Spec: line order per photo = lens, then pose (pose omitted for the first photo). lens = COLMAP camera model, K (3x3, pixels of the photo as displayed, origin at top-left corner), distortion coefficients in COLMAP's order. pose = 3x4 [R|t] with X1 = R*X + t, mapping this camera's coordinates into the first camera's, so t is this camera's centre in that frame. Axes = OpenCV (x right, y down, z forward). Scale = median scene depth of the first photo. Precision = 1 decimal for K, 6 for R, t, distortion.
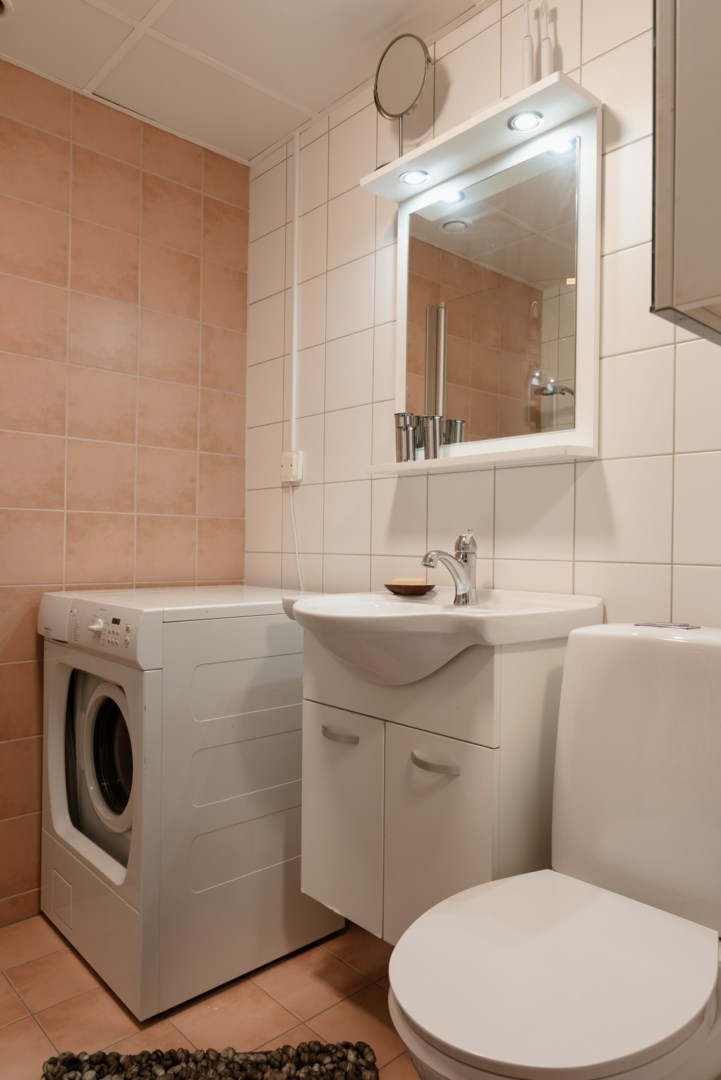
lens RADIAL K [[730.4, 0, 360.5], [0, 730.4, 540.0], [0, 0, 1]] dist [0.012346, -0.004115]
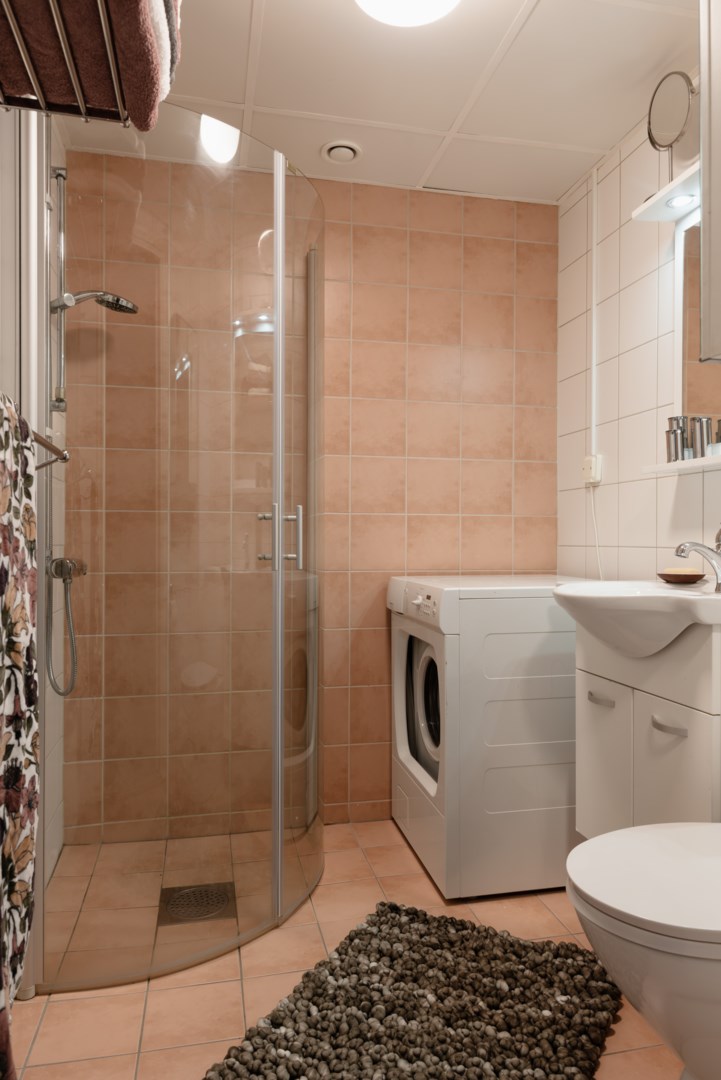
lens RADIAL K [[730.4, 0, 360.5], [0, 730.4, 540.0], [0, 0, 1]] dist [0.012346, -0.004115]
pose [[0.865131, -0.008653, -0.501471, 0.182812], [0.010644, 0.999943, 0.001108, 0.003540], [0.501433, -0.006296, 0.865174, -0.168763]]
